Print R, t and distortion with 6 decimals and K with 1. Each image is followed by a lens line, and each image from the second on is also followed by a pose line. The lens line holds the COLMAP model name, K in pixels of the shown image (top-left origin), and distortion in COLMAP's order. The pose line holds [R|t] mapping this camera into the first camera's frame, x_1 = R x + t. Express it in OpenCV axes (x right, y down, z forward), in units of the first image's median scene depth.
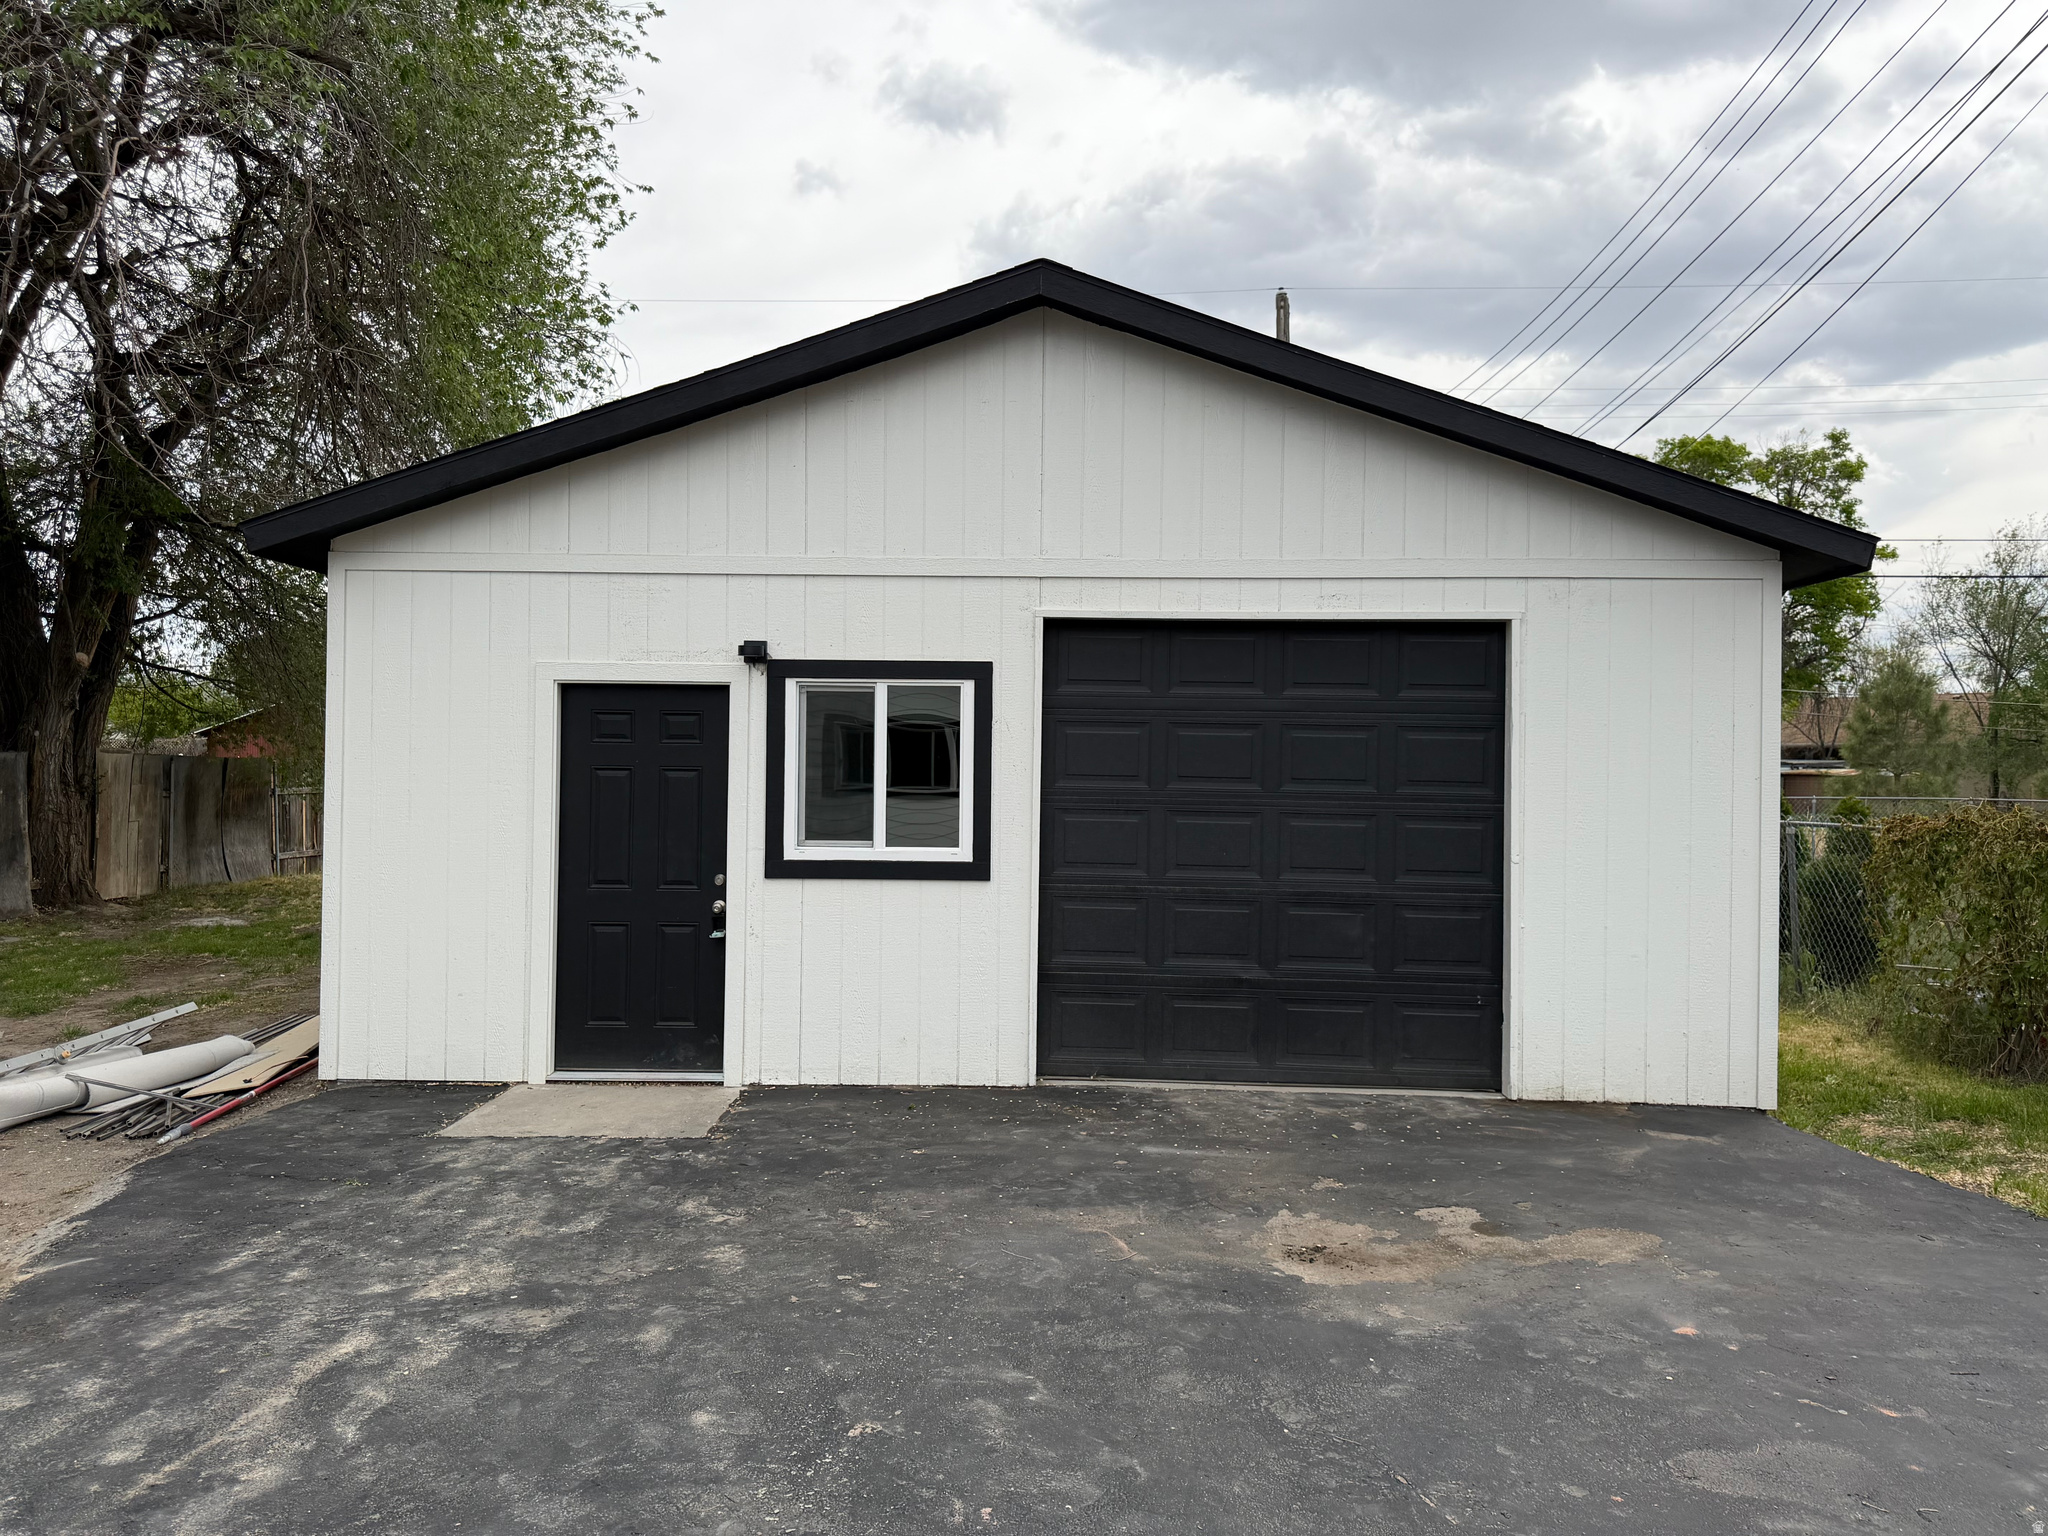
lens RADIAL K [[1448.5, 0, 1022.3], [0, 1448.5, 733.6], [0, 0, 1]] dist [0.048562, -0.065572]
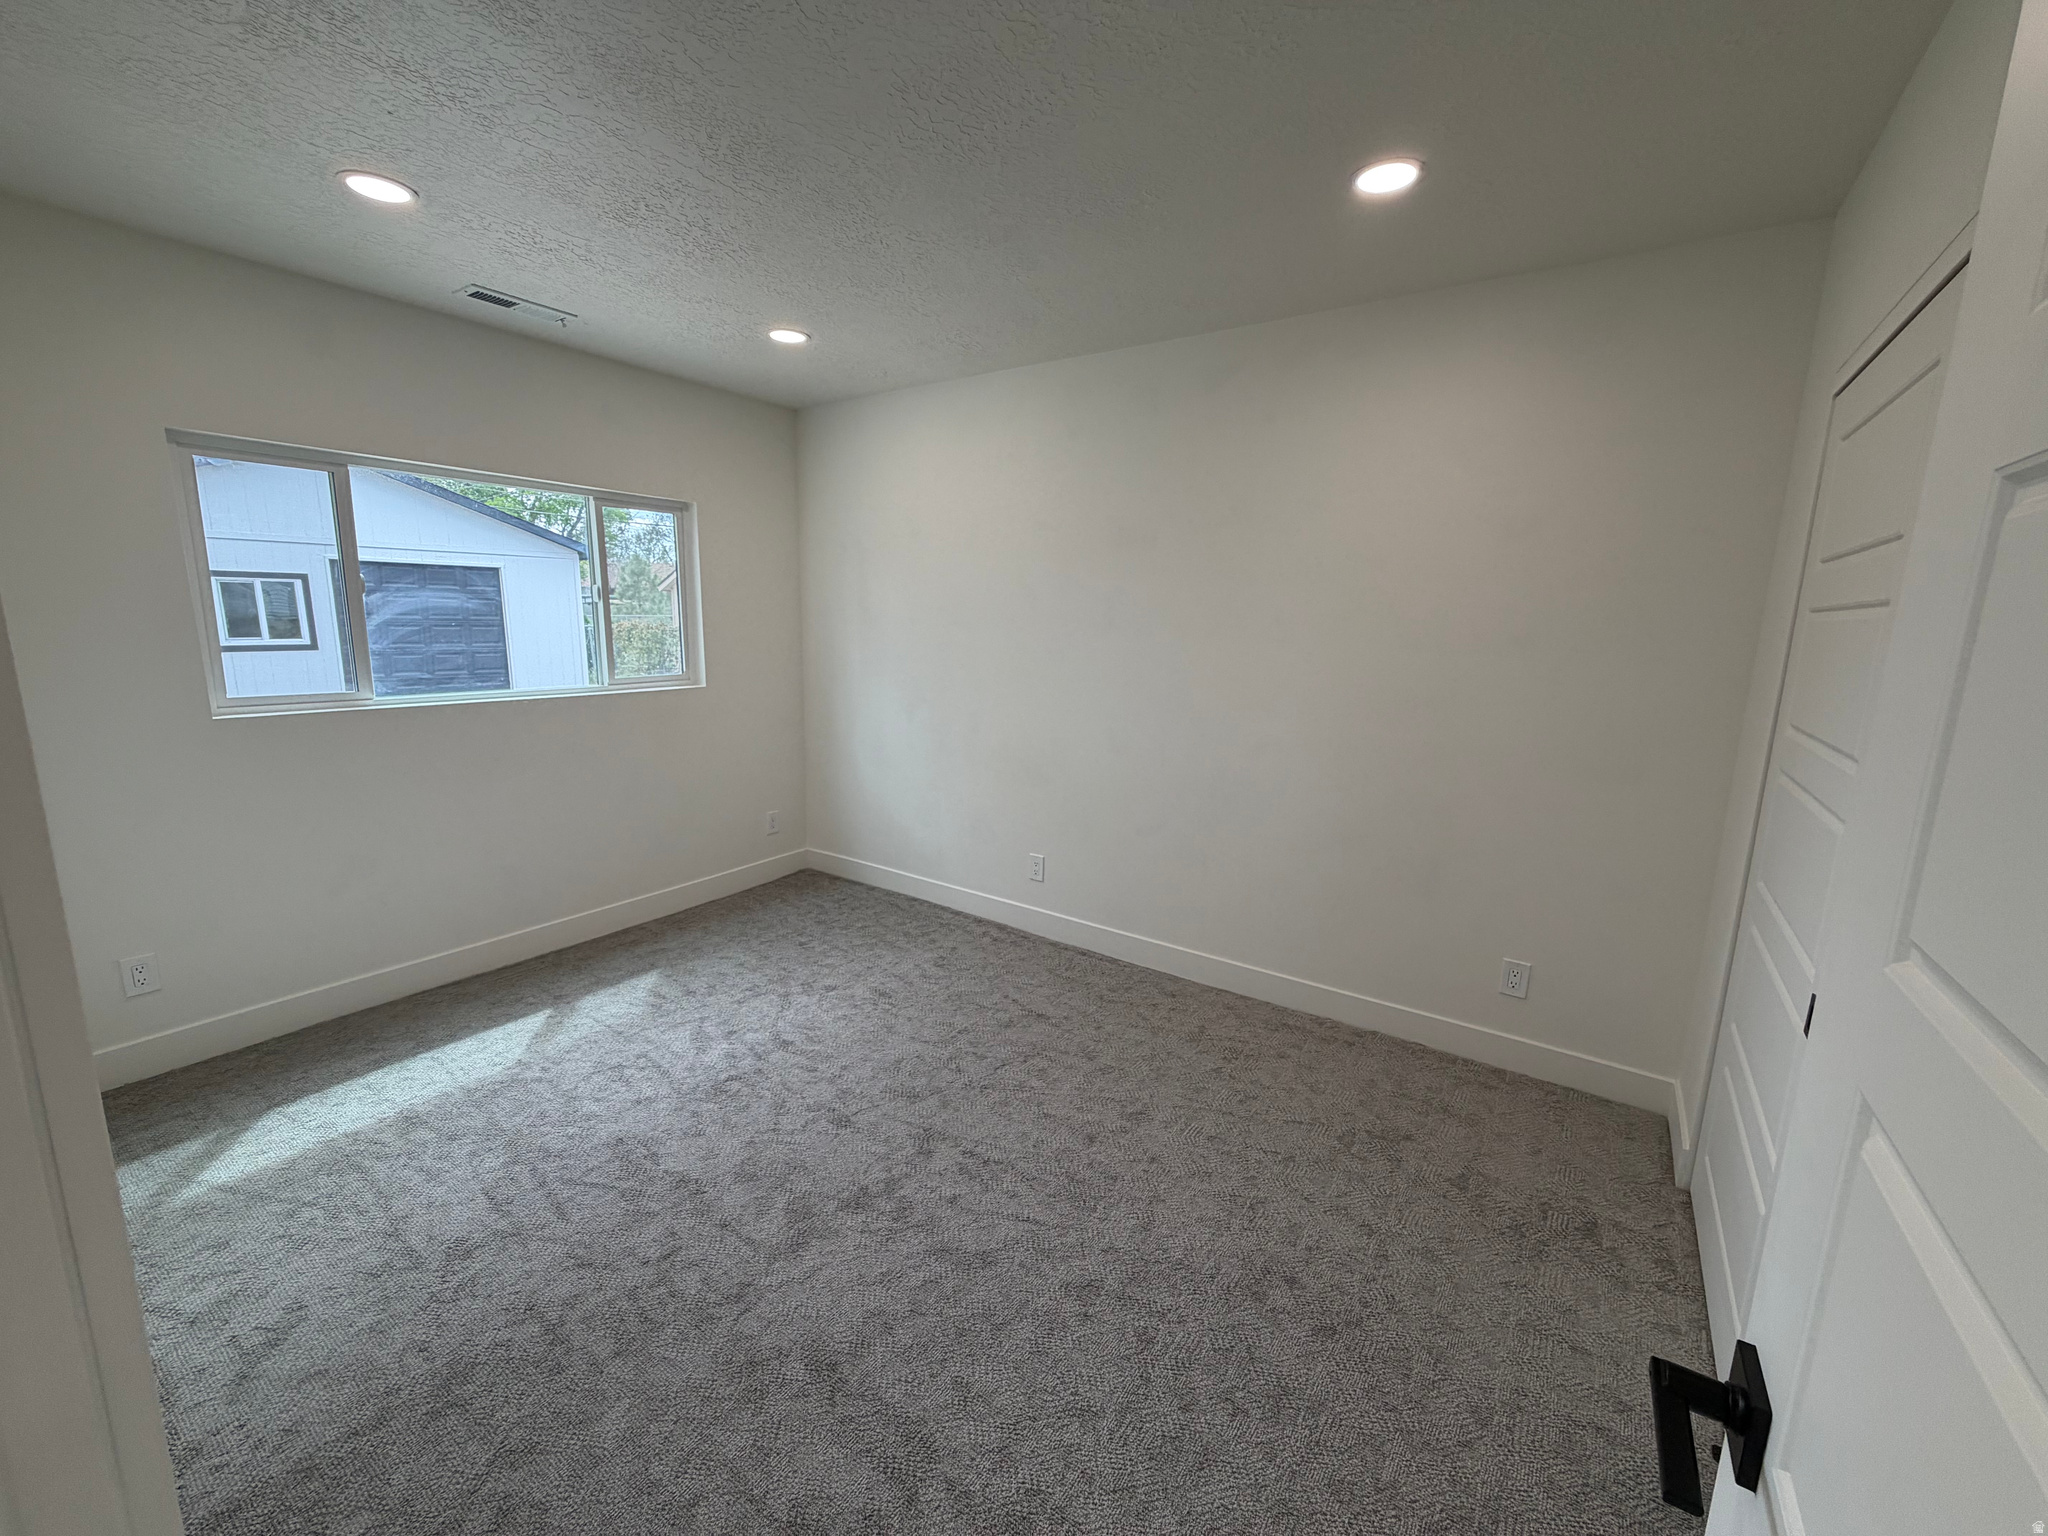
lens RADIAL K [[815.1, 0, 1035.7], [0, 815.1, 767.0], [0, 0, 1]] dist [0.001838, 0.000304]
pose [[0.565018, -0.156511, 0.810098, -0.592275], [-0.032285, 0.976898, 0.211255, -0.066102], [-0.824447, -0.145517, 0.546912, -1.168295]]
